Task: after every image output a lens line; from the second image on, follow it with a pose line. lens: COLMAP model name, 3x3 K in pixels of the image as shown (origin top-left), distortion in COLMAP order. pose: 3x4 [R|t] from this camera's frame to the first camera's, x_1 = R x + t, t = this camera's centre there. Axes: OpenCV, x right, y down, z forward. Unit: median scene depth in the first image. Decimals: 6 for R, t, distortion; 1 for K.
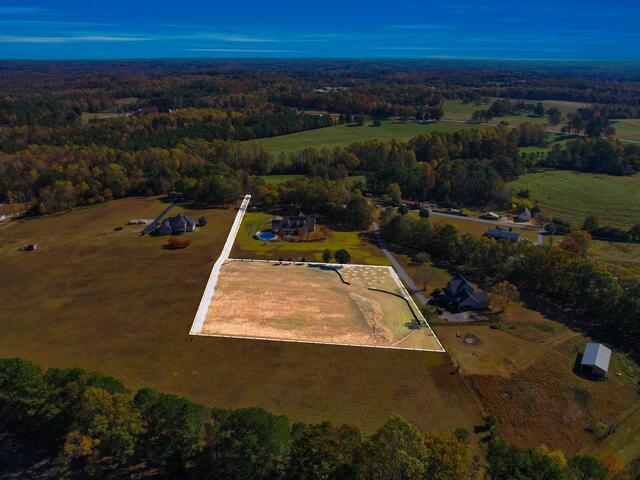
lens RADIAL K [[463.6, 0, 322.3], [0, 463.6, 242.5], [0, 0, 1]] dist [-0.070881, 0.062580]
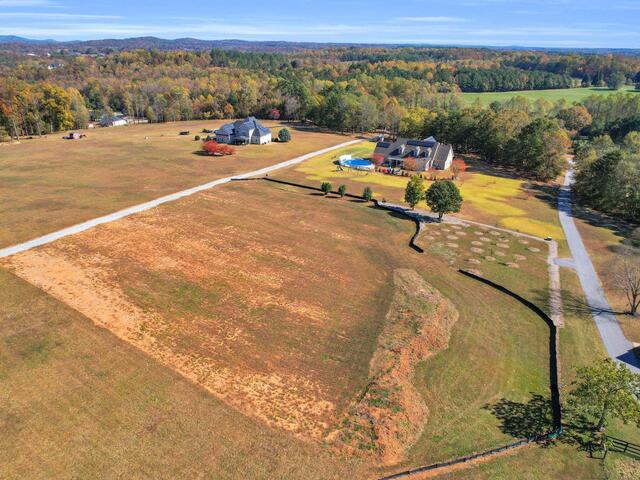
lens RADIAL K [[463.6, 0, 322.3], [0, 463.6, 242.5], [0, 0, 1]] dist [-0.070881, 0.062580]
pose [[0.876175, 0.197445, -0.439696, 0.132903], [-0.187666, 0.980005, 0.066112, 0.060615], [0.443958, 0.024590, 0.895710, 0.504964]]
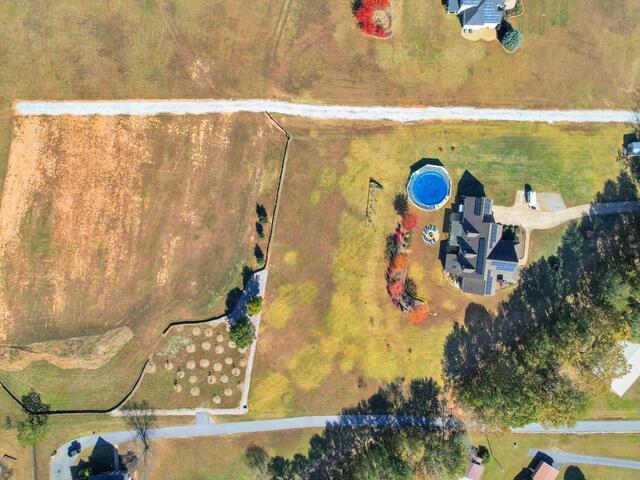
lens RADIAL K [[463.6, 0, 322.3], [0, 463.6, 242.5], [0, 0, 1]] dist [-0.070881, 0.062580]
pose [[-0.069900, 0.997519, 0.008387, -0.066710], [-0.375810, -0.034121, 0.926068, -0.456577], [0.924057, 0.061580, 0.377263, 0.801195]]
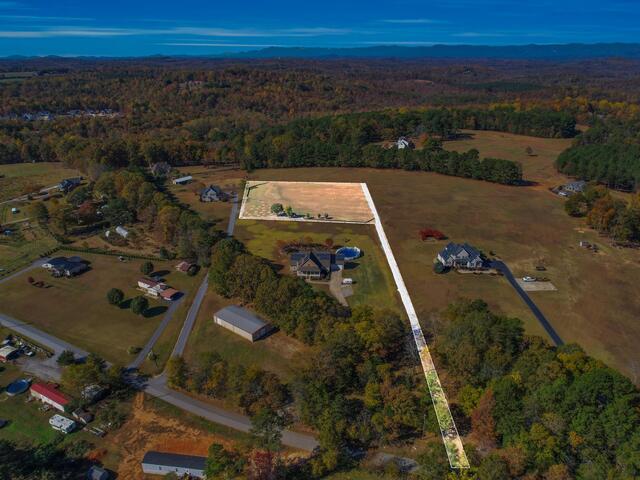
lens RADIAL K [[463.6, 0, 322.3], [0, 463.6, 242.5], [0, 0, 1]] dist [-0.070881, 0.062580]
pose [[-0.999524, -0.015866, 0.026442, -0.103678], [0.007229, 0.713023, 0.701104, -0.716317], [-0.029978, 0.700962, -0.712569, 1.788818]]
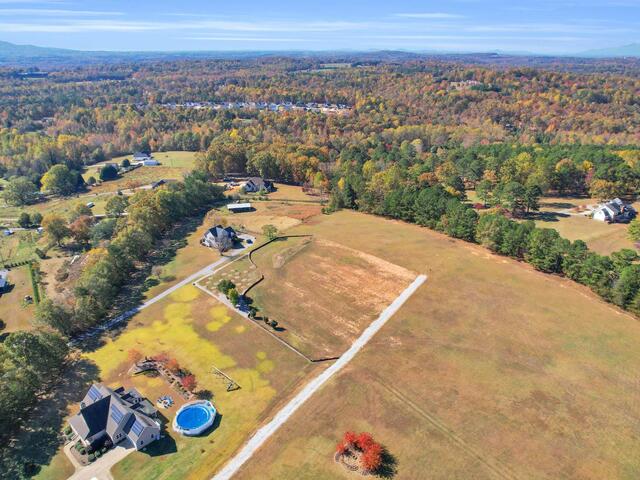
lens RADIAL K [[463.6, 0, 322.3], [0, 463.6, 242.5], [0, 0, 1]] dist [-0.070881, 0.062580]
pose [[-0.768351, -0.258621, 0.585450, -0.514582], [0.232132, 0.739835, 0.631473, -0.477860], [-0.596448, 0.621095, -0.508419, 1.164609]]
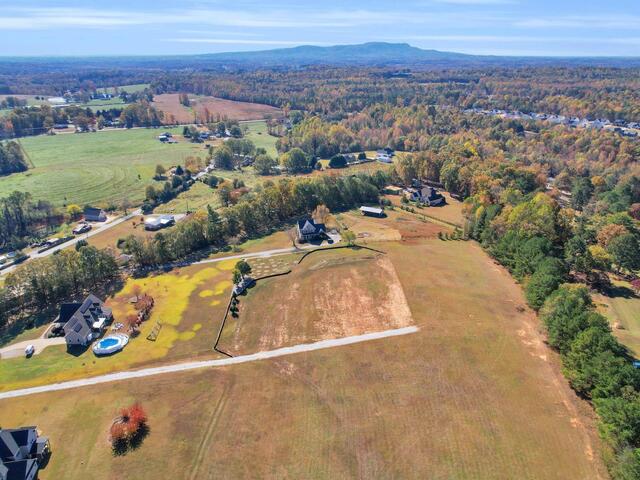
lens RADIAL K [[463.6, 0, 322.3], [0, 463.6, 242.5], [0, 0, 1]] dist [-0.070881, 0.062580]
pose [[-0.112007, -0.385445, 0.915907, -0.746415], [0.374979, 0.837170, 0.398167, -0.299724], [-0.920242, 0.388043, 0.050765, 0.716076]]
